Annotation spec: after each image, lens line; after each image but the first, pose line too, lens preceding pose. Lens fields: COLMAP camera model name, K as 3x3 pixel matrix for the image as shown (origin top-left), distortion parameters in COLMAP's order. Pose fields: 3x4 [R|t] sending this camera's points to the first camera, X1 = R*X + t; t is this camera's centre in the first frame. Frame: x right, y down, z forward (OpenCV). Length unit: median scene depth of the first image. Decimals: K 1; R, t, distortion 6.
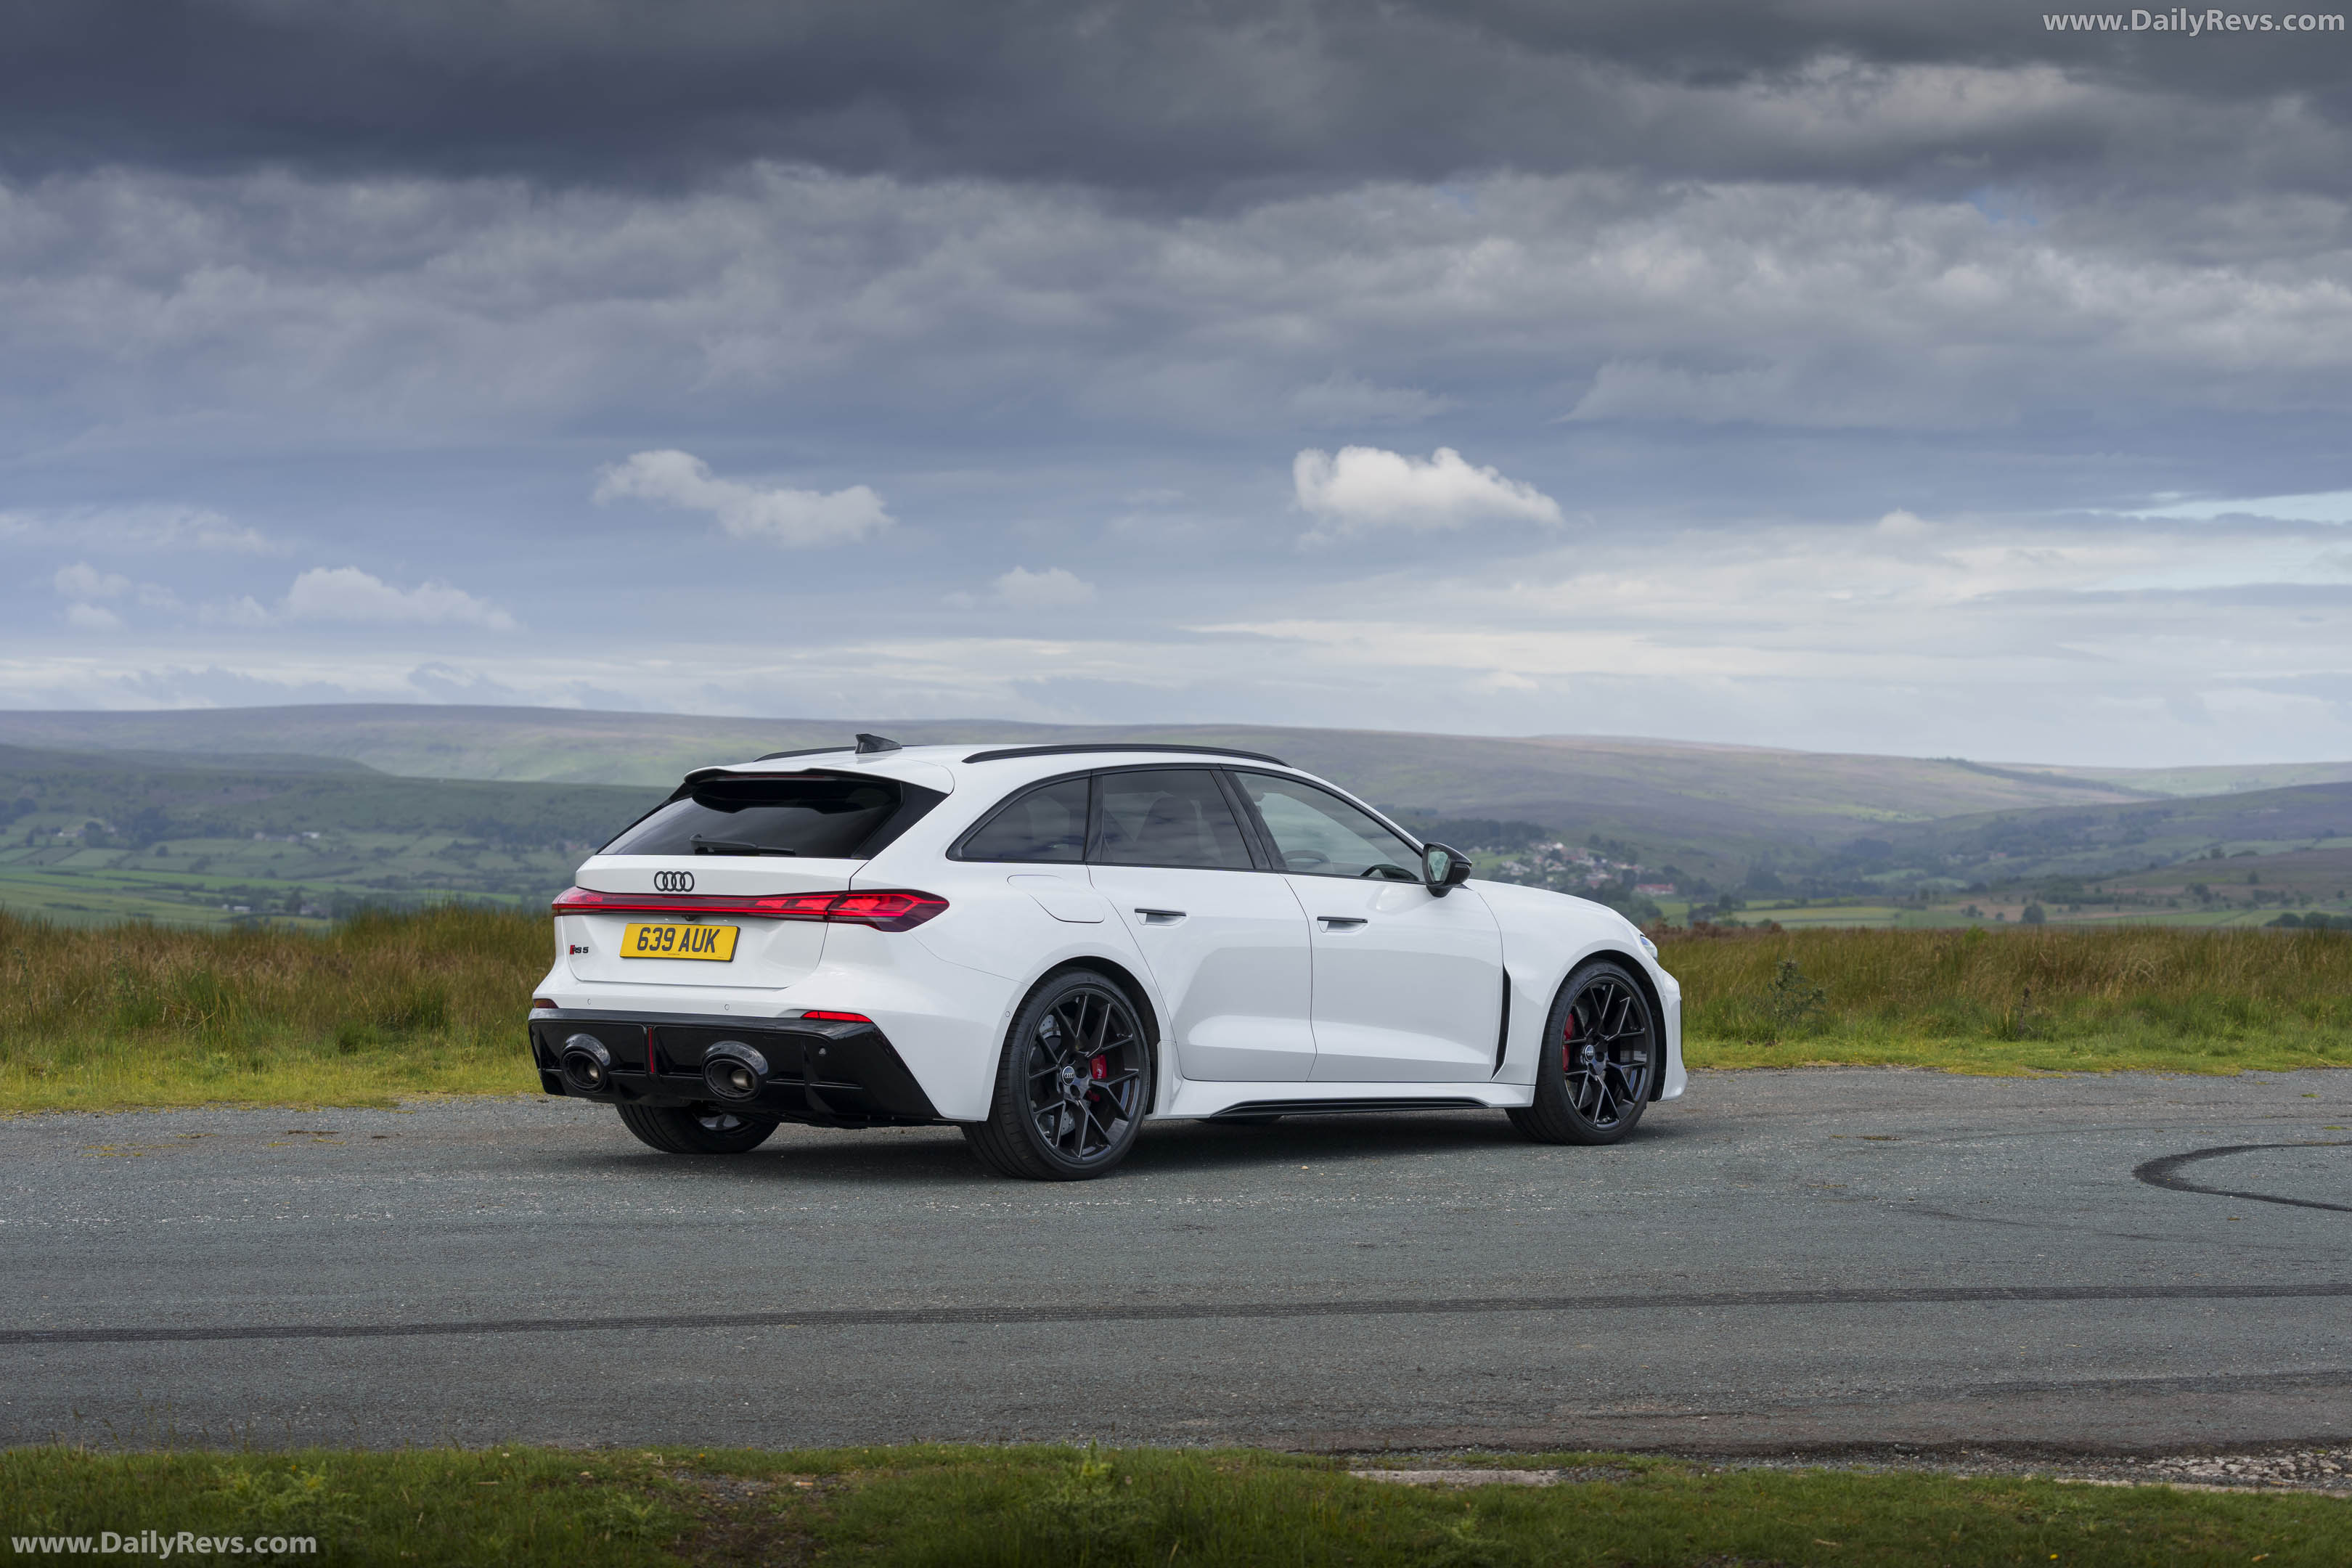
lens RADIAL K [[4961.7, 0, 1177.4], [0, 4961.7, 780.9], [0, 0, 1]] dist [0.046365, 0.000000]
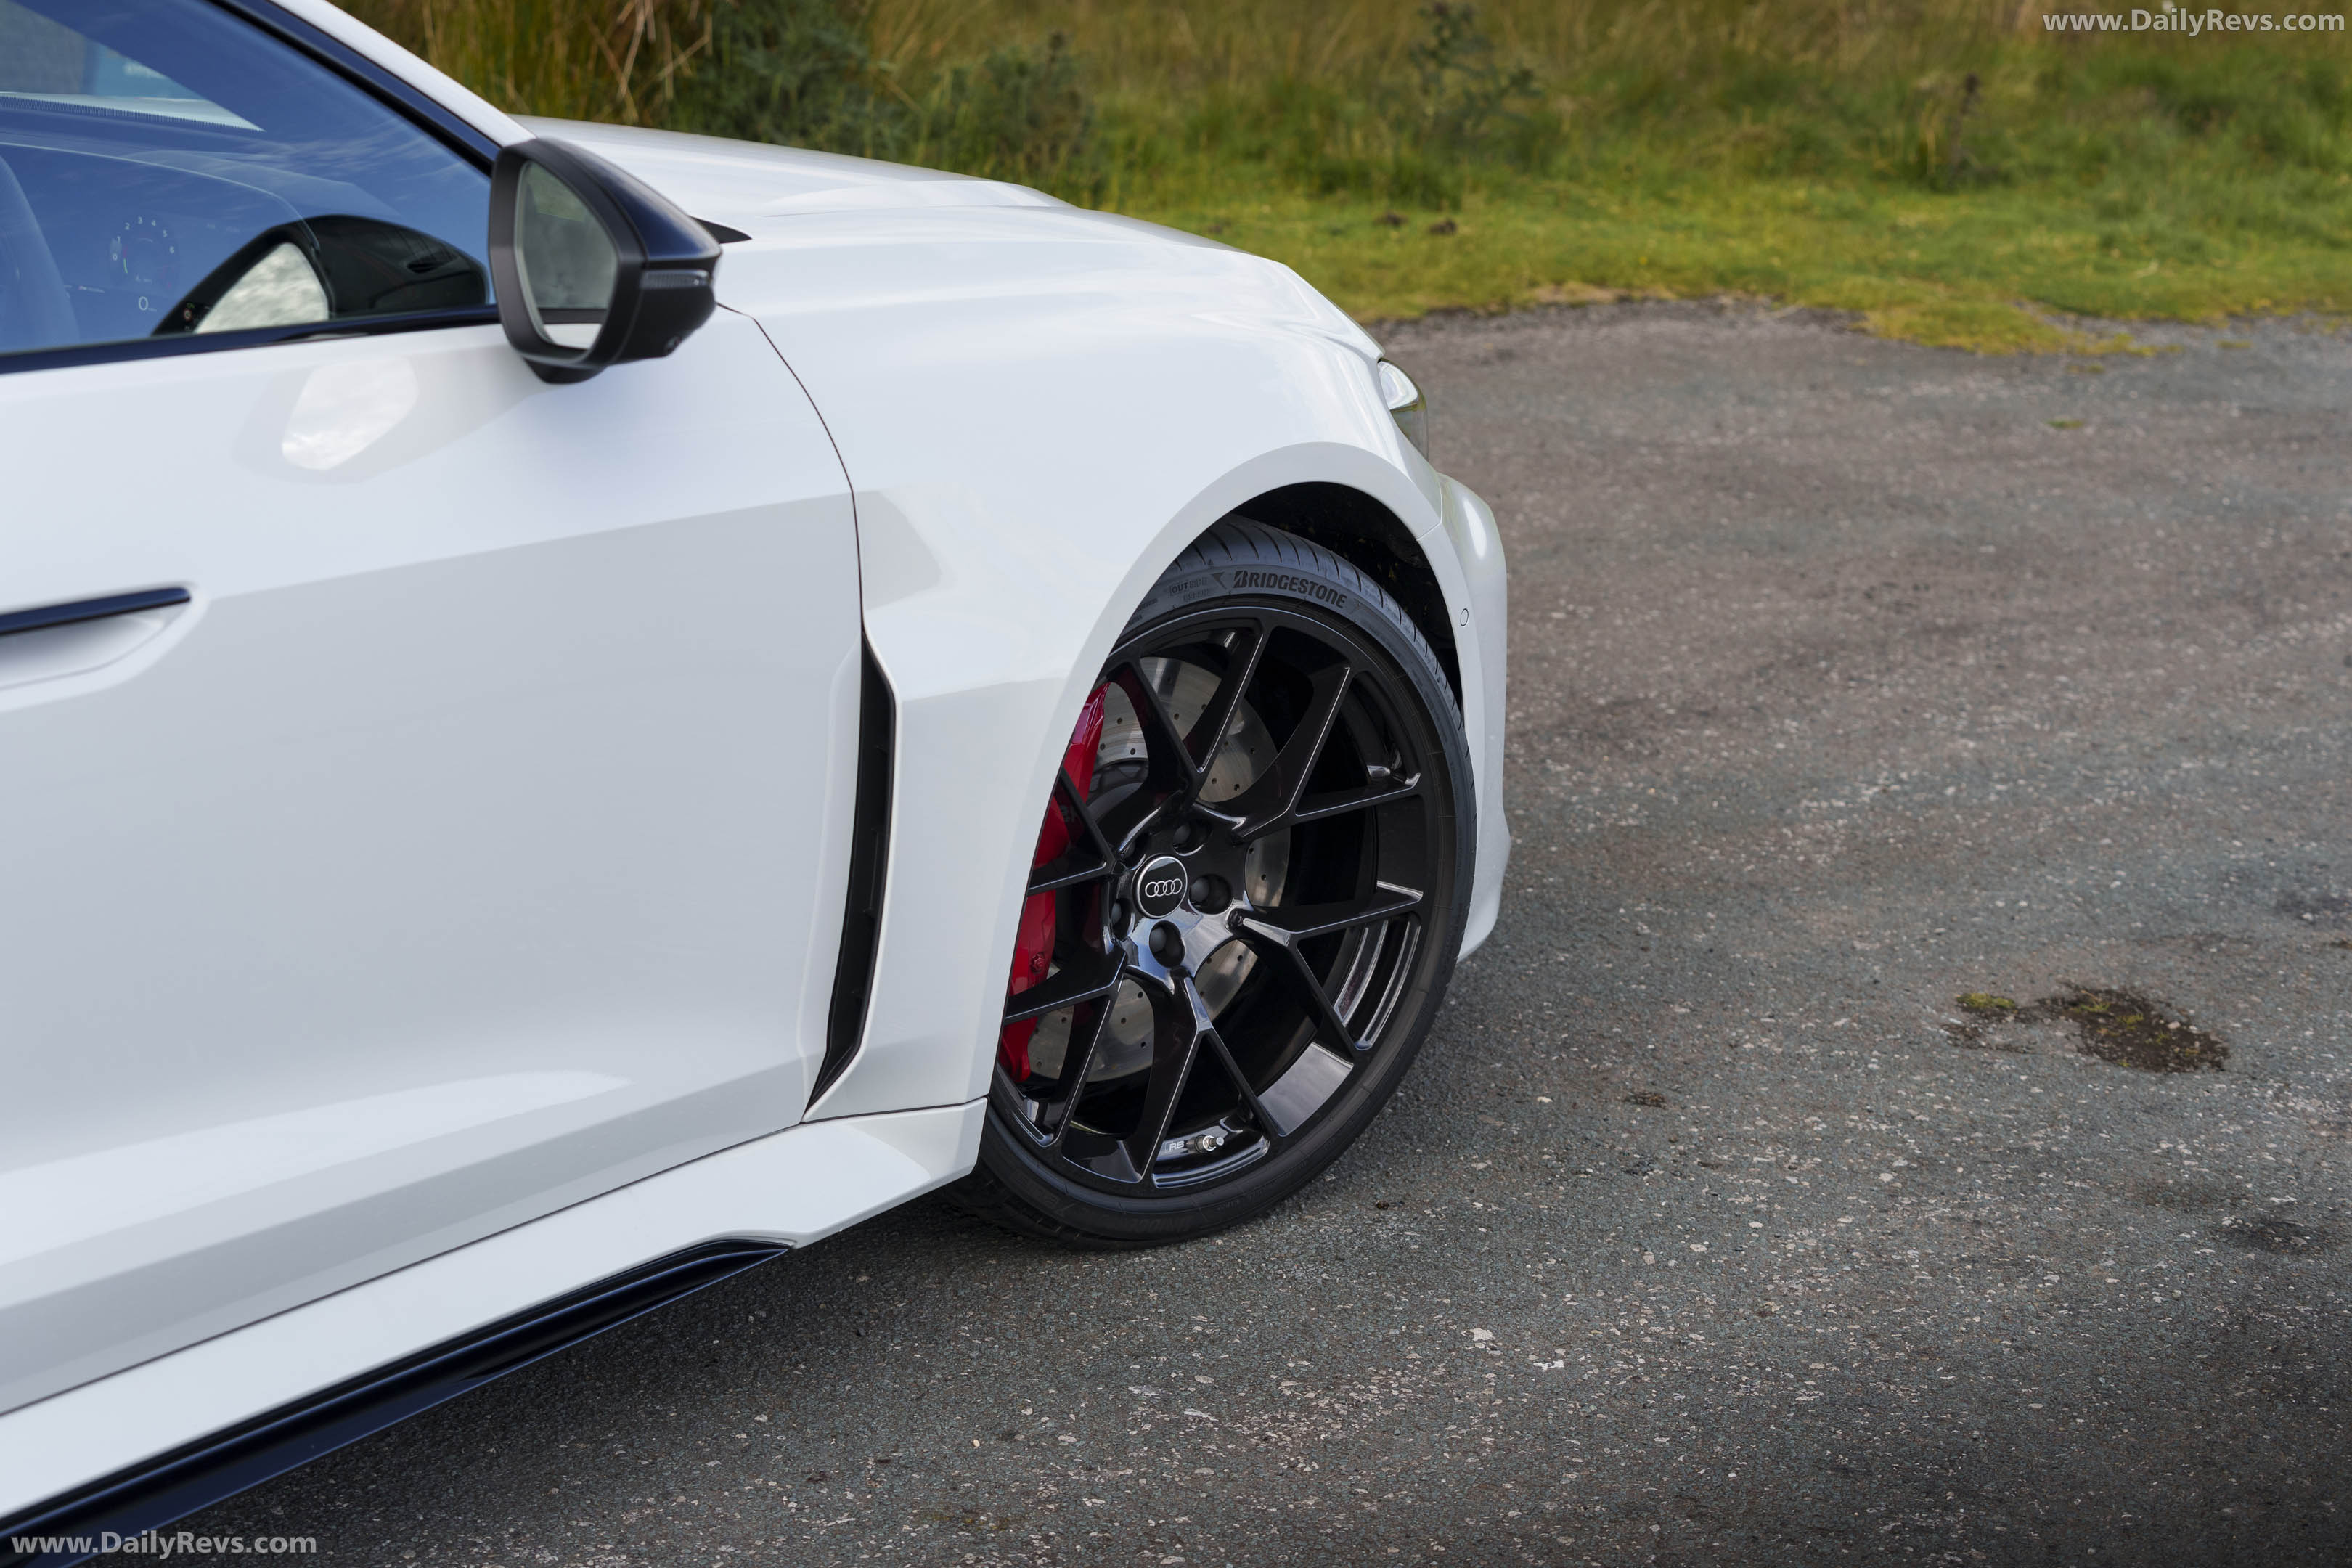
lens RADIAL K [[4961.7, 0, 1176.5], [0, 4961.7, 797.6], [0, 0, 1]] dist [0.046365, 0.000000]
pose [[0.989933, -0.006386, 0.141394, 0.052792], [-0.031455, 0.964074, 0.263764, -0.018328], [-0.137998, -0.265556, 0.954168, 0.864900]]
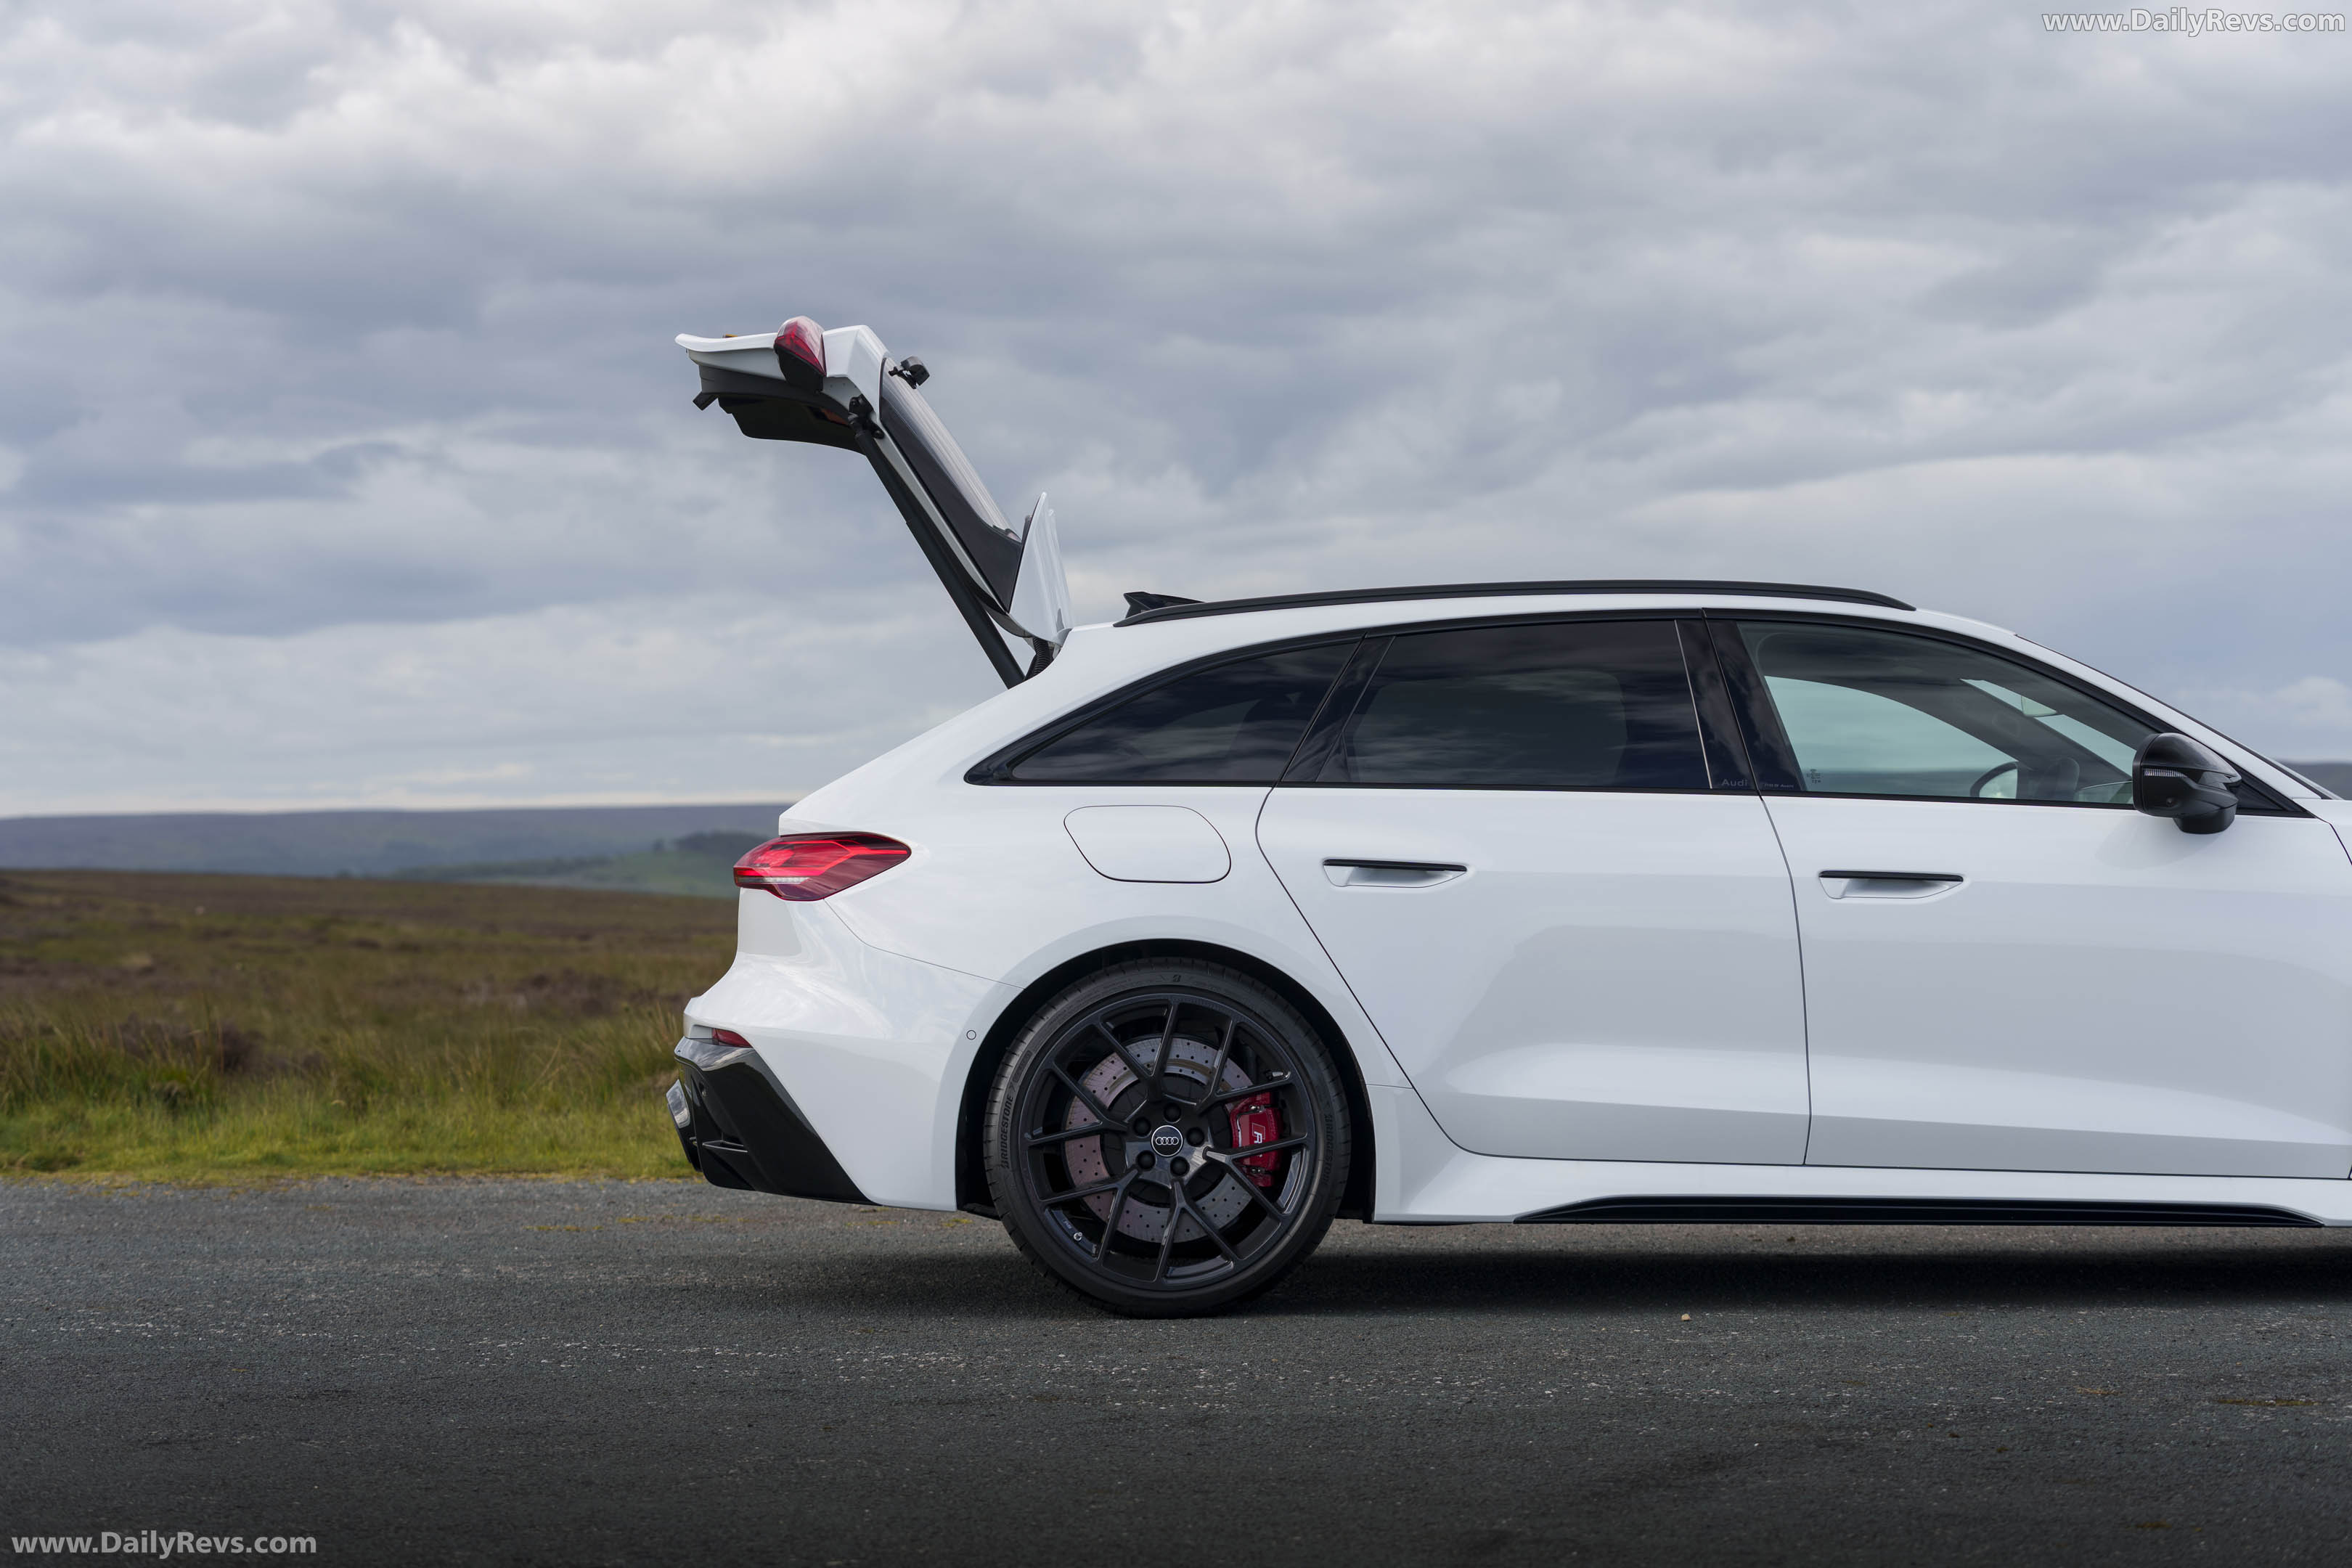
lens RADIAL K [[5259.0, 0, 1198.3], [0, 5259.0, 766.4], [0, 0, 1]] dist [0.054189, 0.000000]
pose [[0.636327, -0.042689, -0.770237, 0.467680], [0.026123, 0.999087, -0.033791, 0.036000], [0.770977, 0.001381, 0.636862, 0.603955]]
